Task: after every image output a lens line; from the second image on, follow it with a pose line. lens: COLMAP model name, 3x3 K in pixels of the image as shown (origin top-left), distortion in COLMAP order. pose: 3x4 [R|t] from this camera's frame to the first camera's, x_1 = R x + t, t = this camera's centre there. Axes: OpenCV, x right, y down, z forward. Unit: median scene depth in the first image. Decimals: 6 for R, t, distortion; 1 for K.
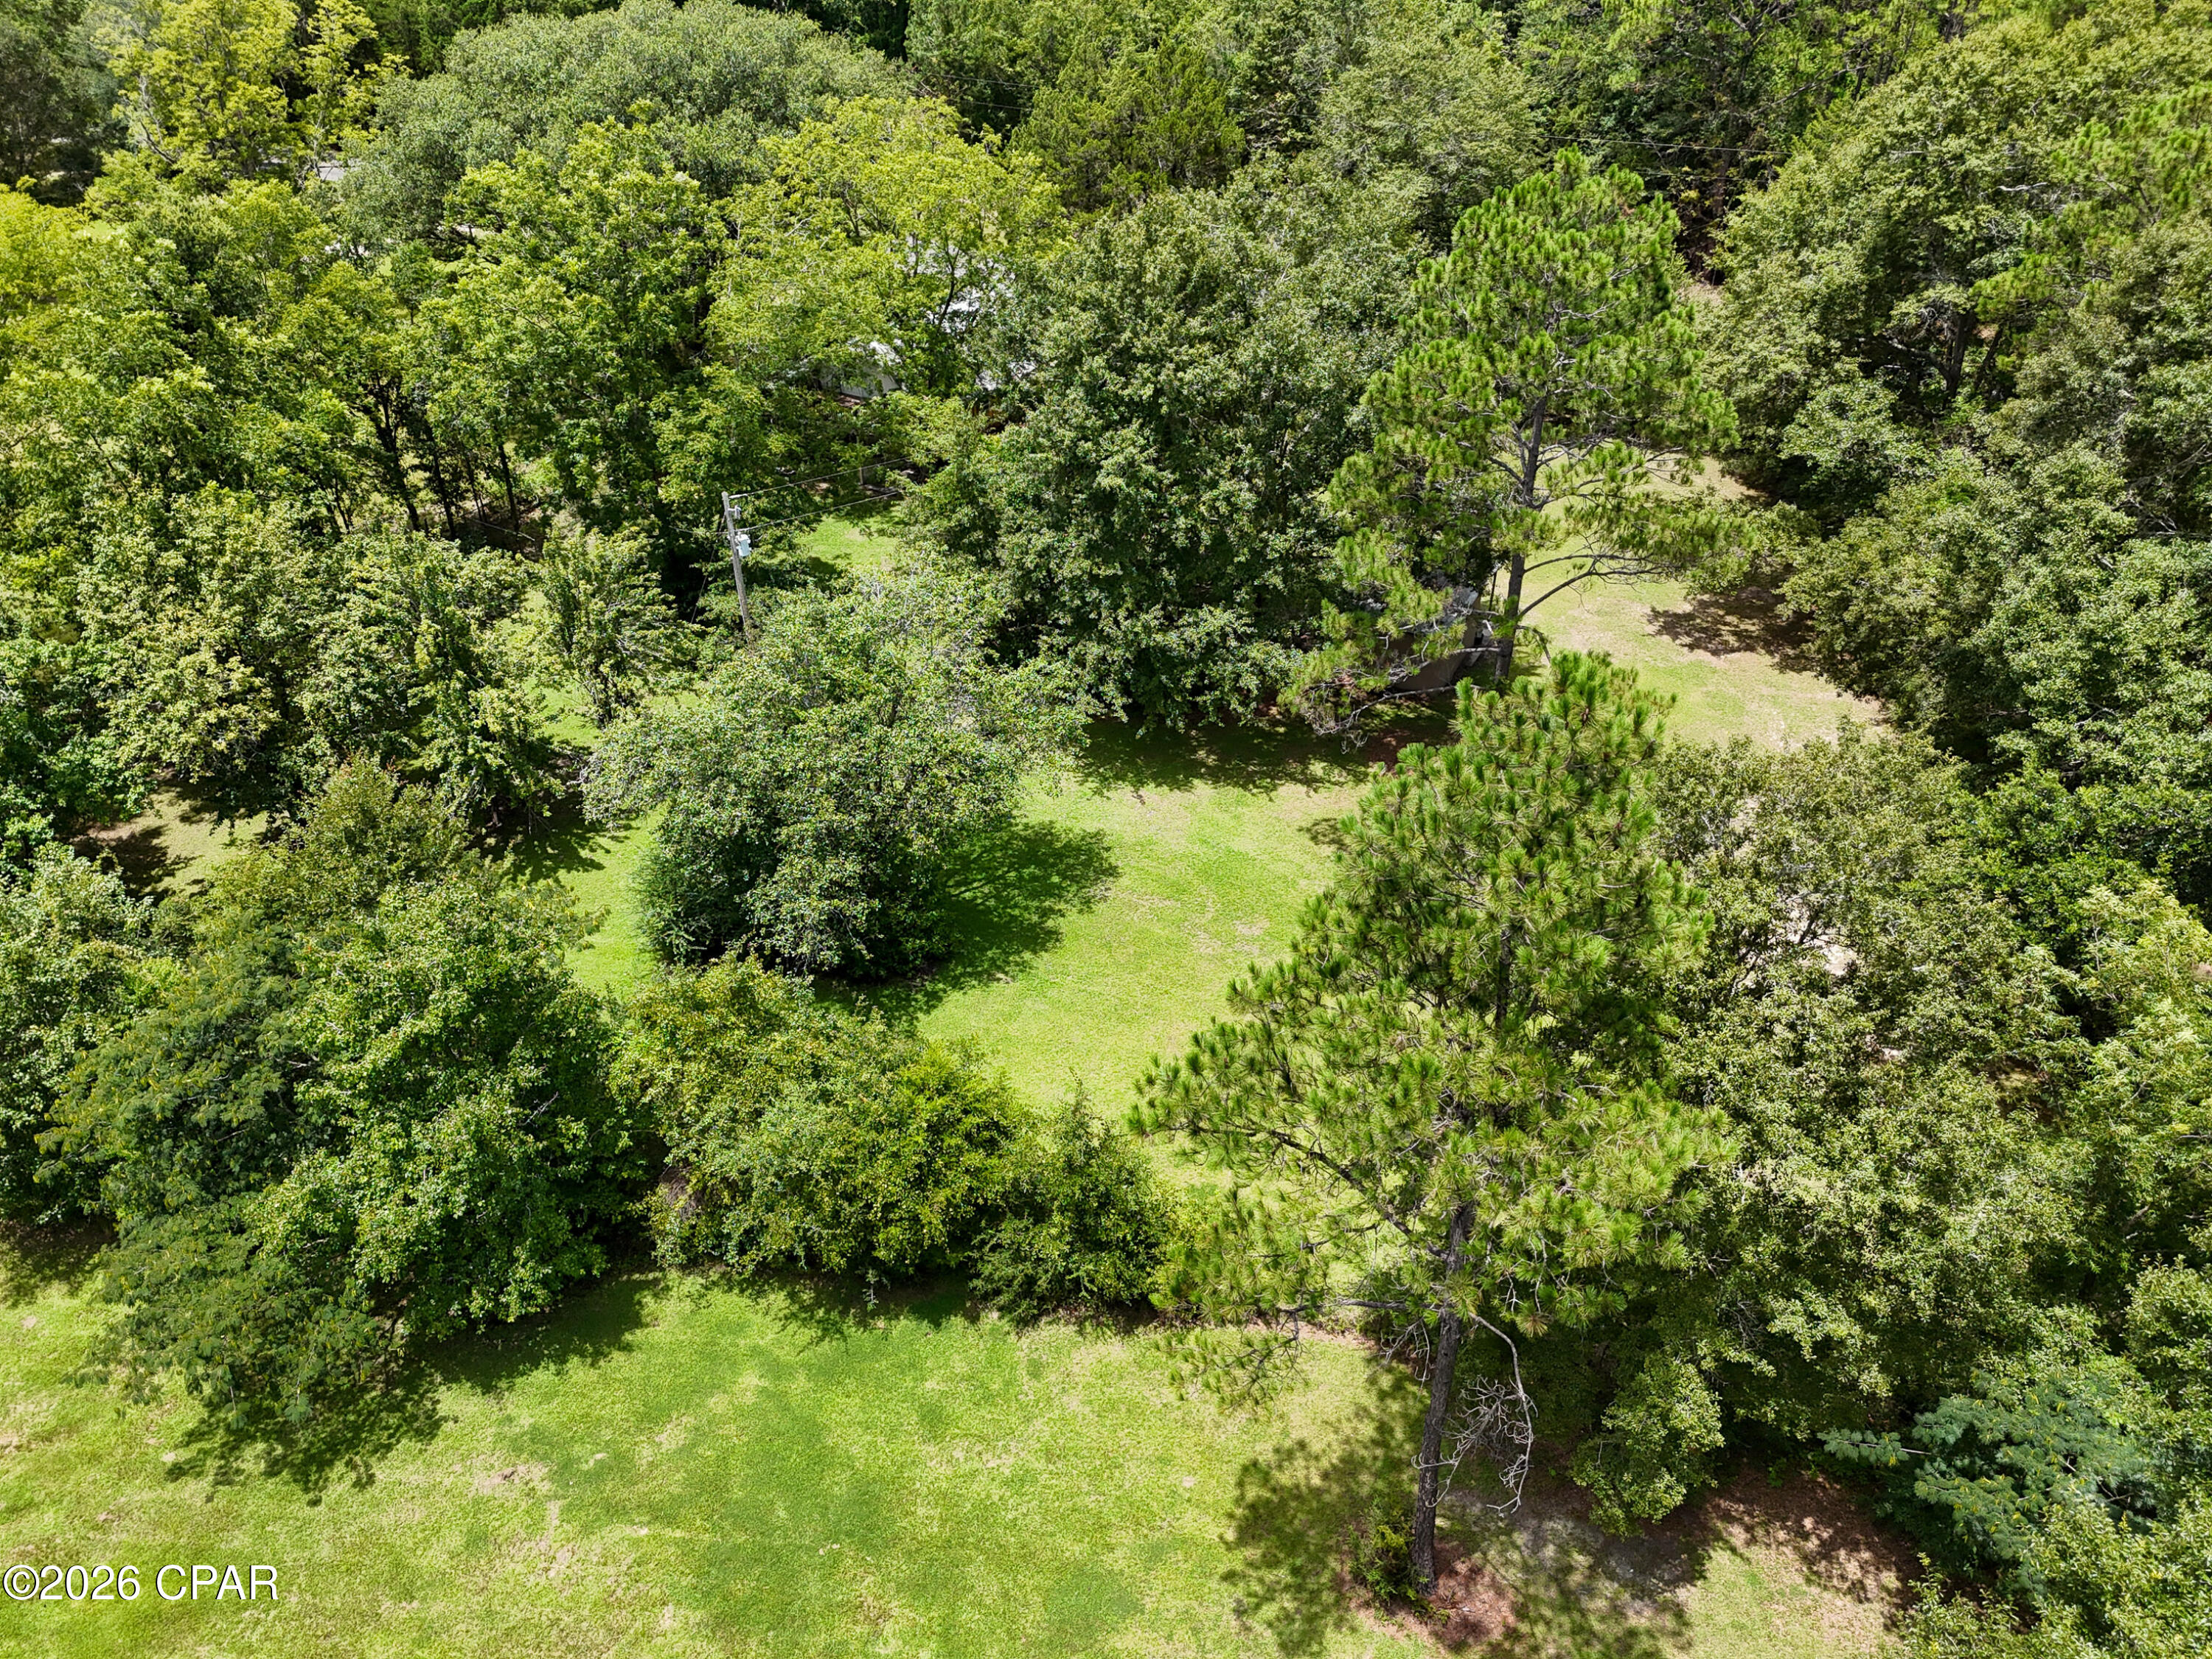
lens RADIAL K [[1603.2, 0, 1103.5], [0, 1603.2, 818.6], [0, 0, 1]] dist [0.054968, -0.031181]
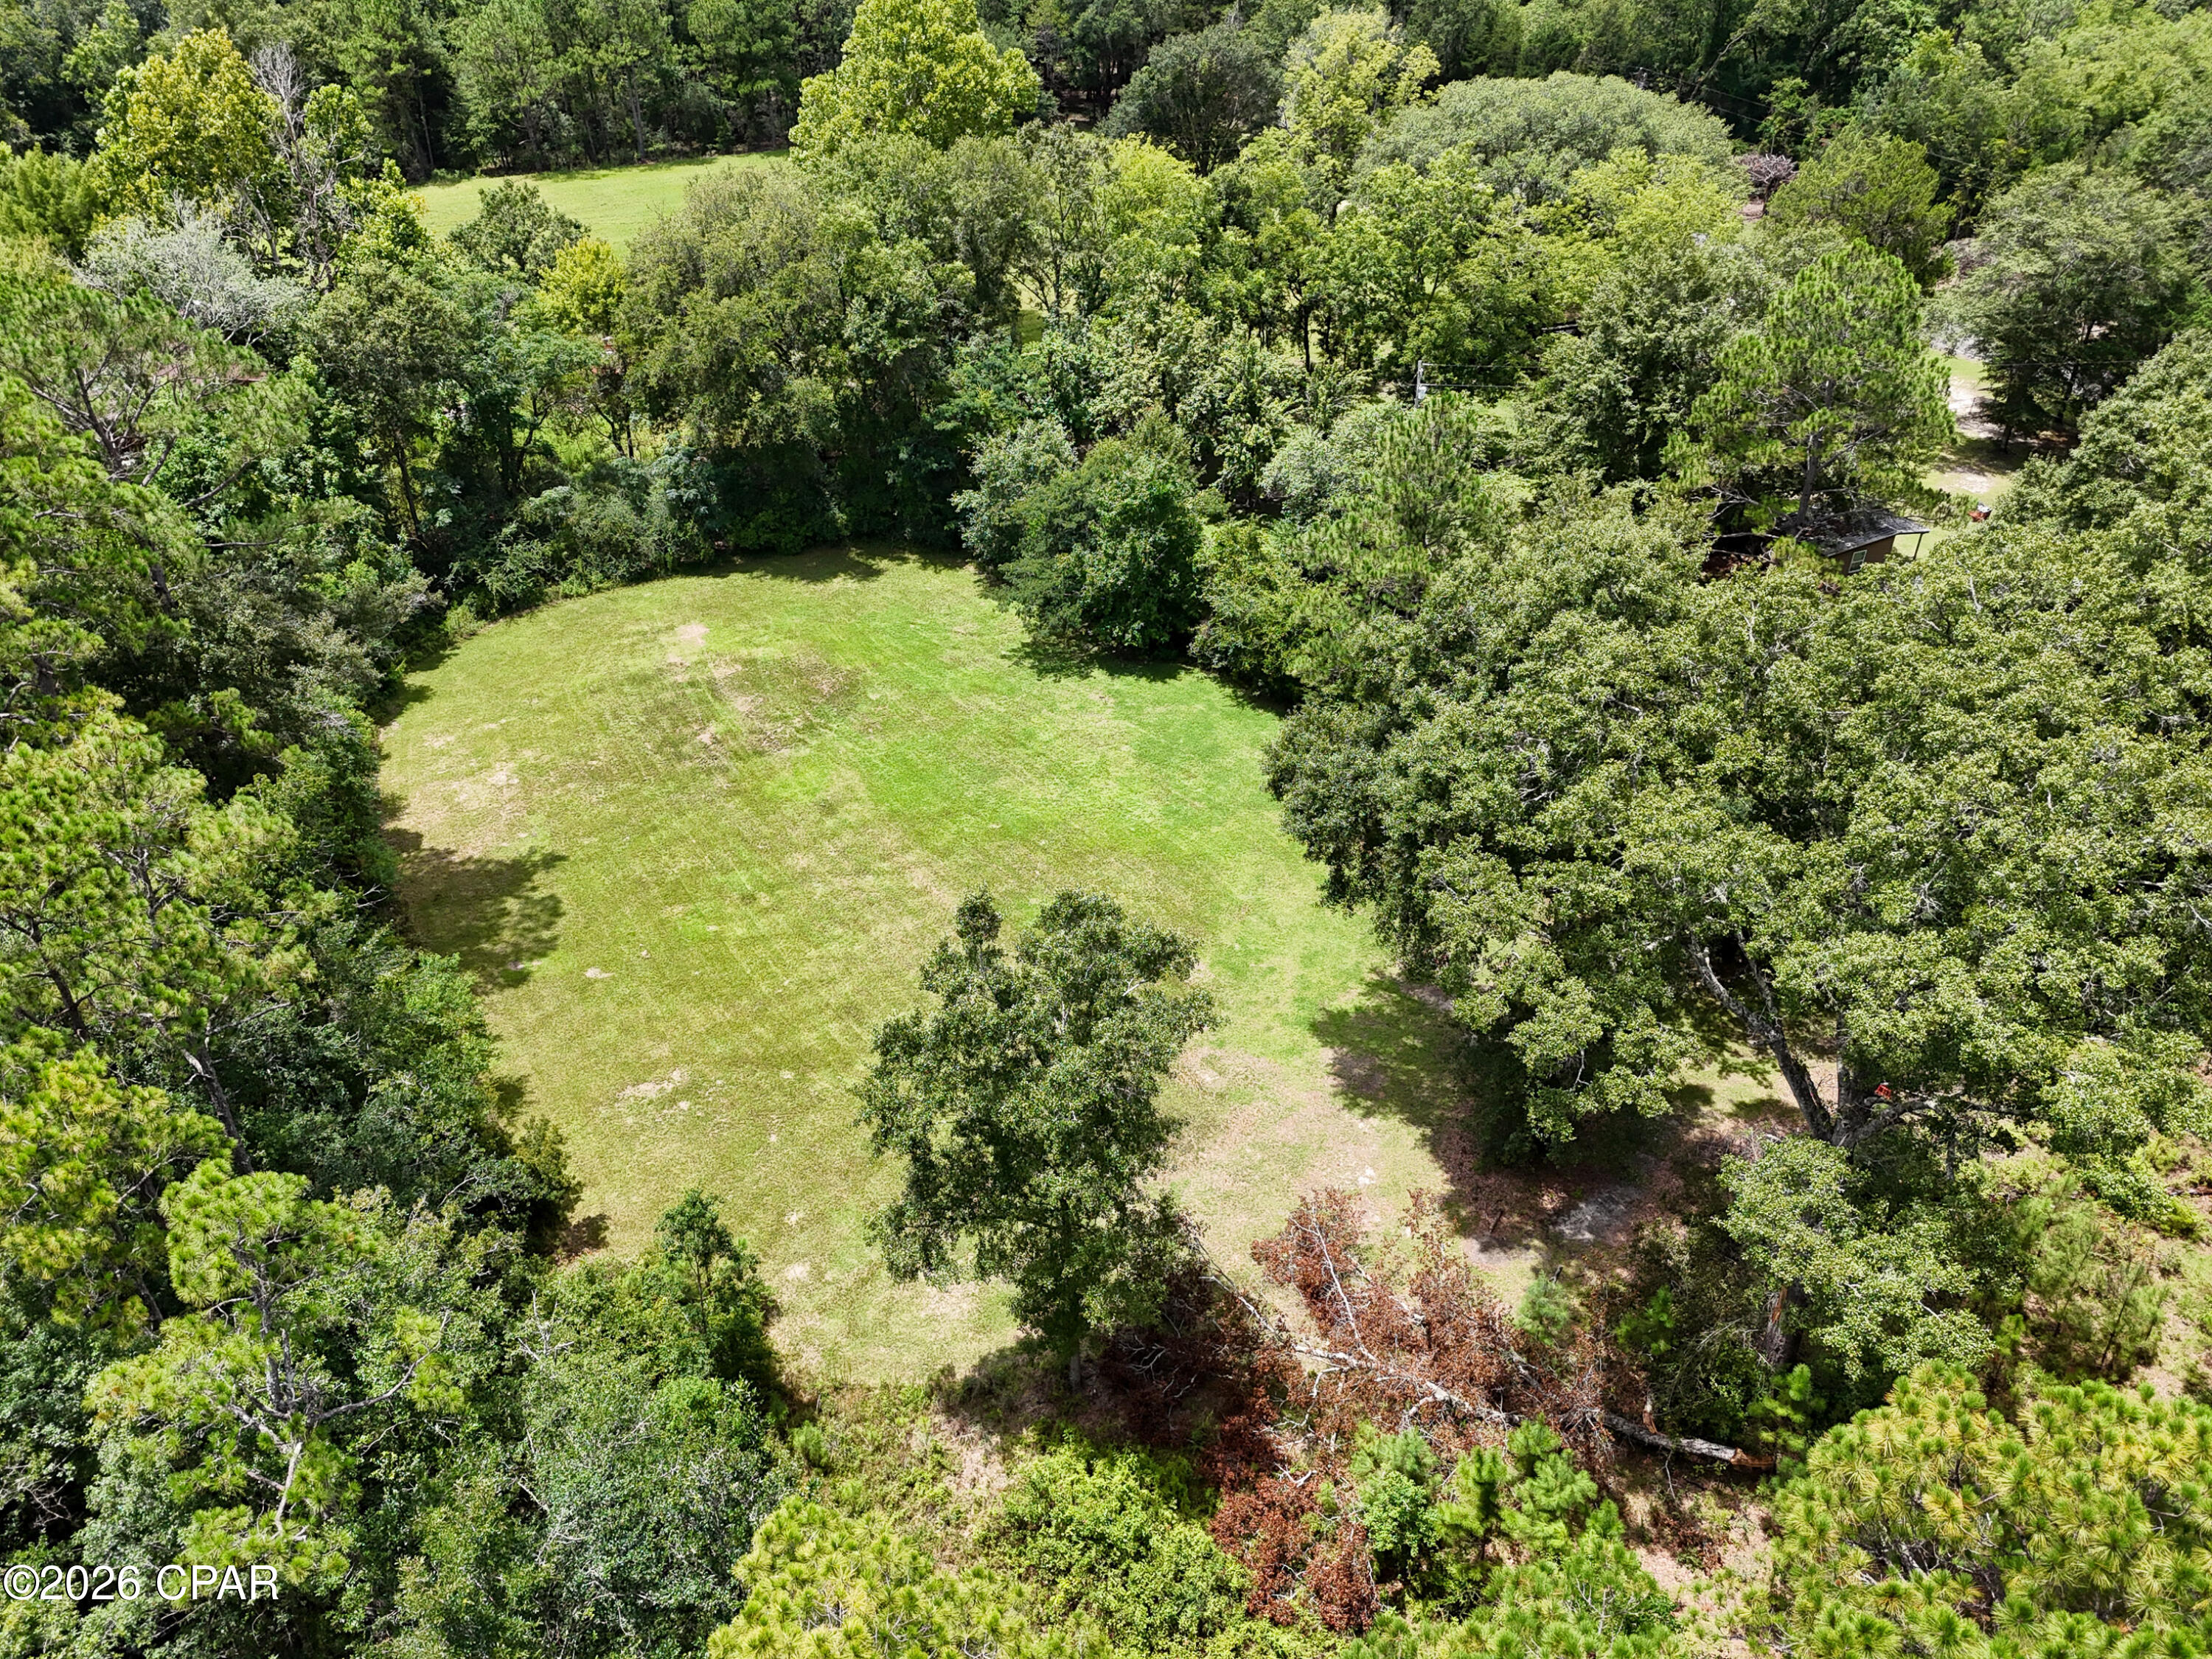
lens RADIAL K [[1603.2, 0, 1115.1], [0, 1603.2, 828.9], [0, 0, 1]] dist [0.054968, -0.031181]
pose [[0.773121, 0.351420, -0.528003, 0.701941], [-0.346062, 0.931362, 0.113165, 0.217895], [0.531530, 0.095232, 0.841669, -0.707179]]
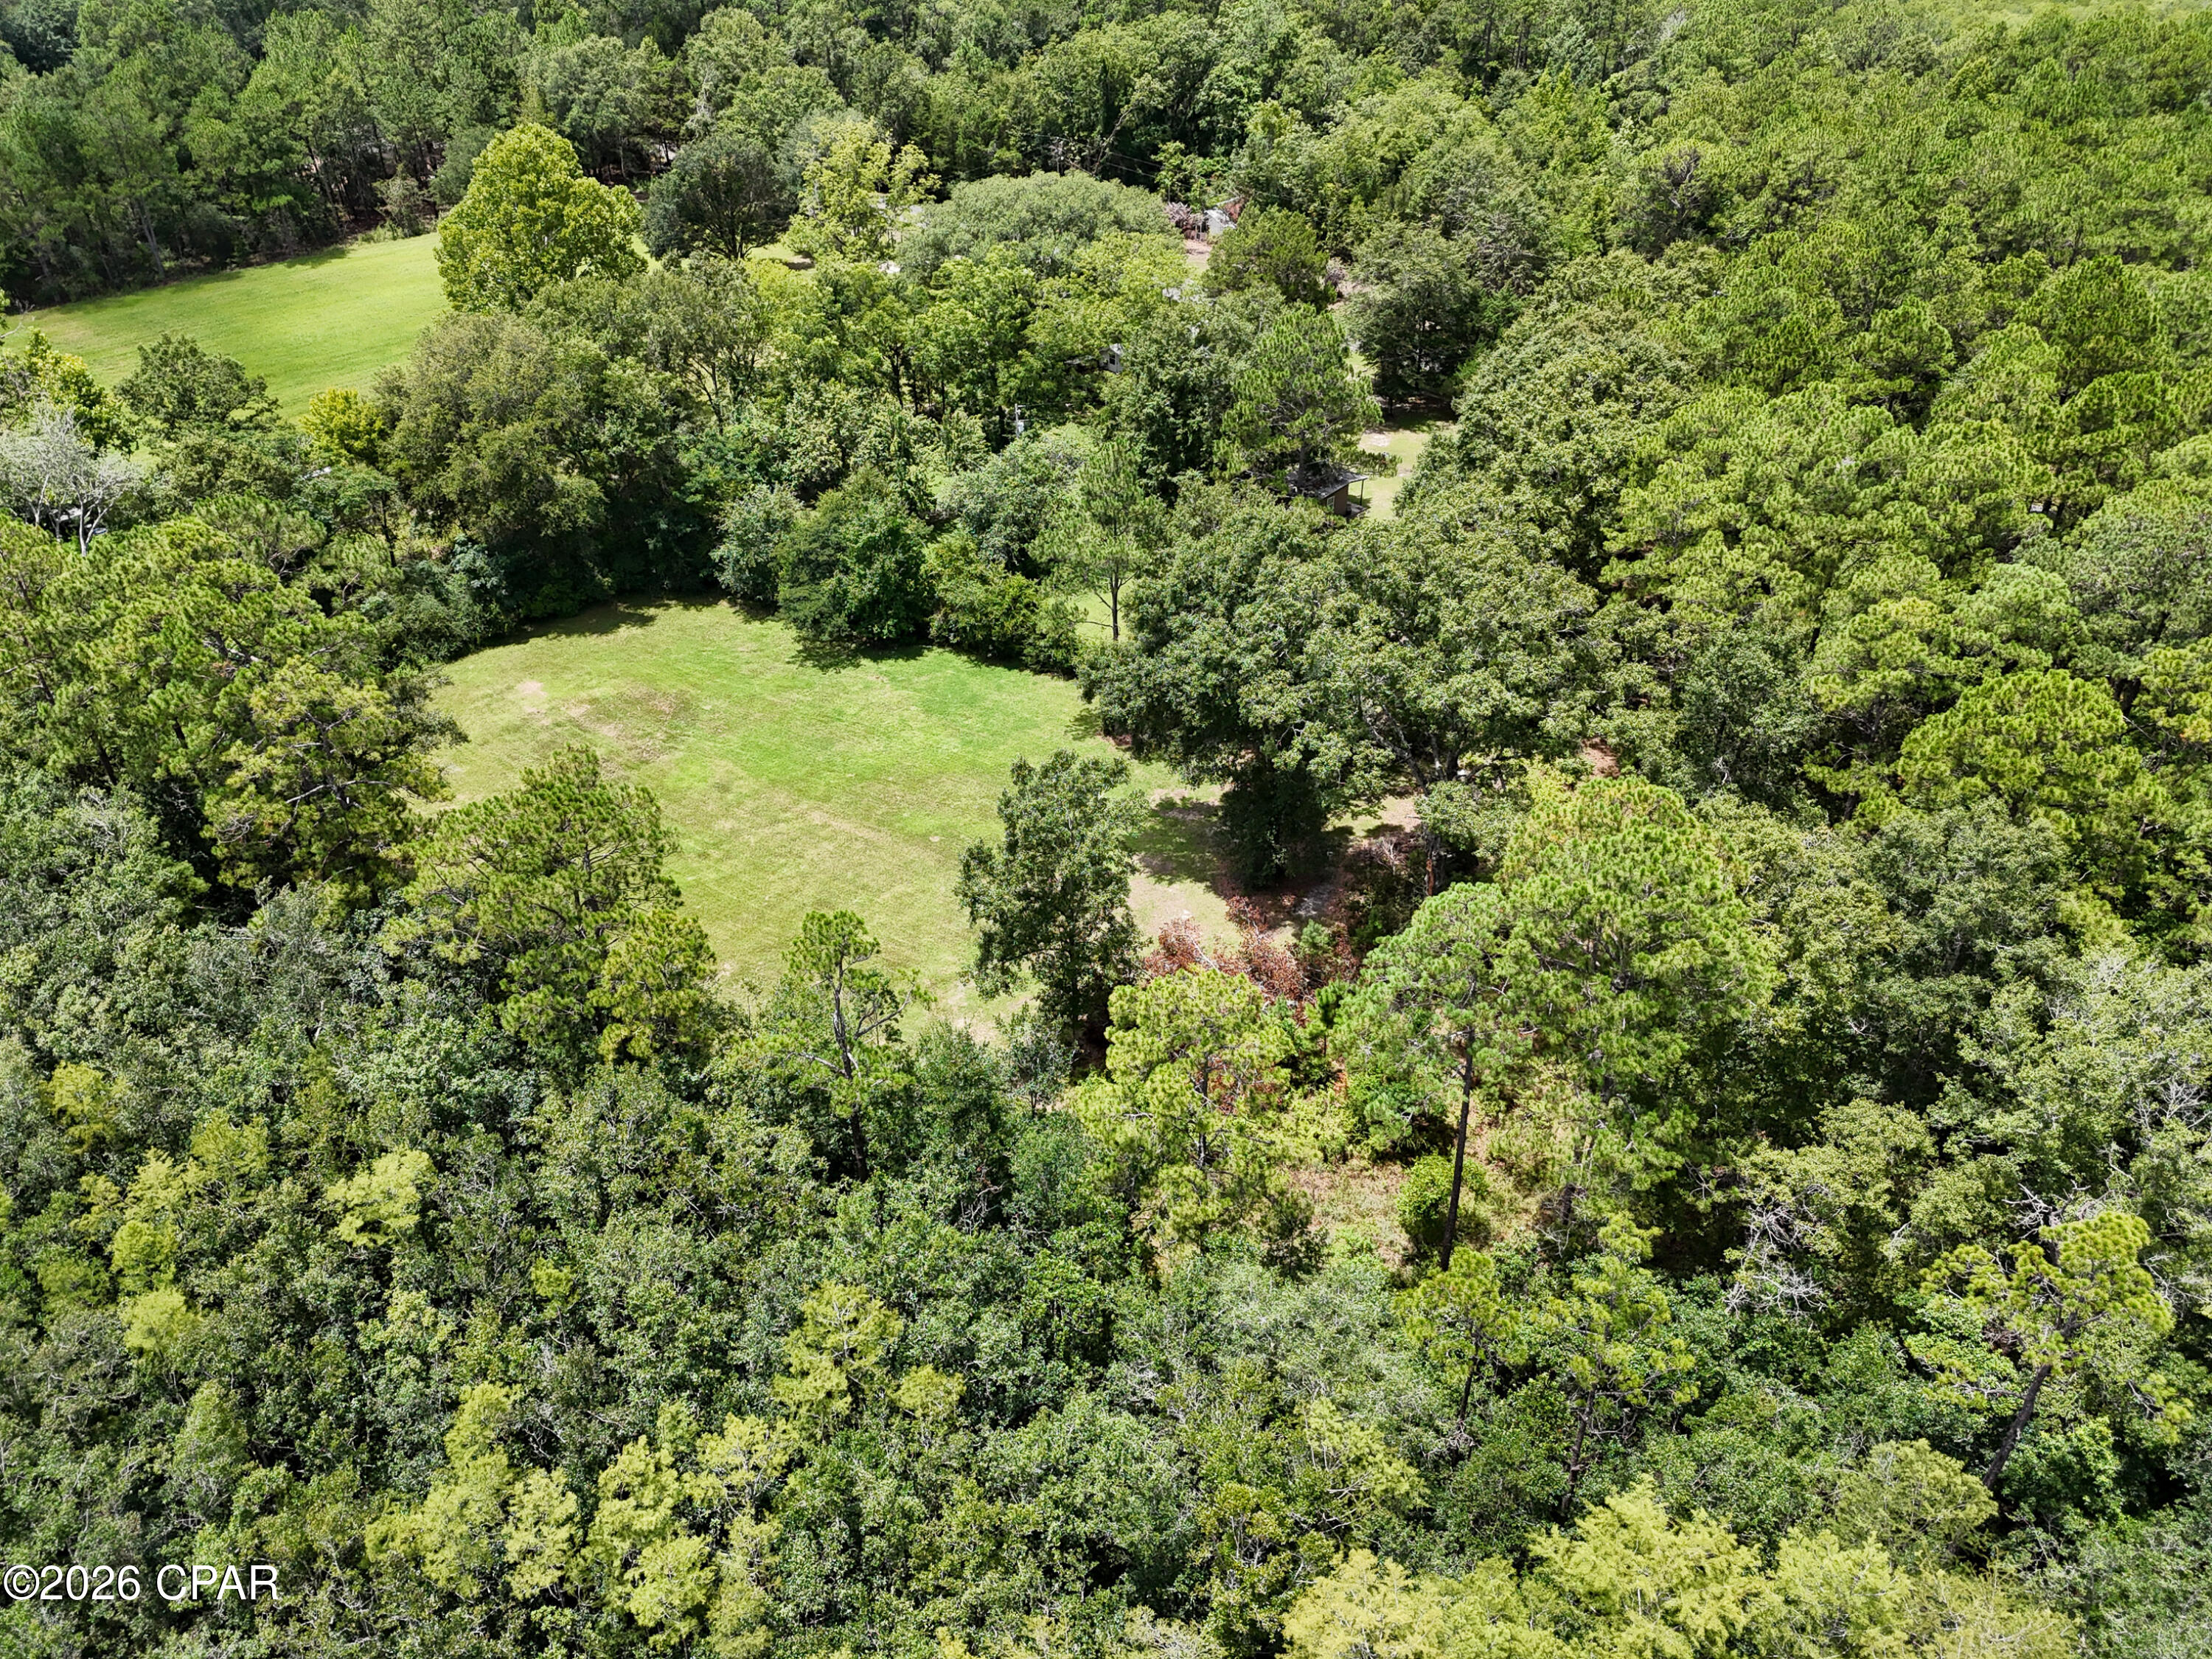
lens RADIAL K [[1603.2, 0, 1098.9], [0, 1603.2, 834.9], [0, 0, 1]] dist [0.054968, -0.031181]
pose [[0.952452, 0.170022, -0.252838, 0.688128], [-0.165817, 0.985424, 0.038013, 0.369669], [0.255616, 0.005720, 0.966762, -1.490644]]
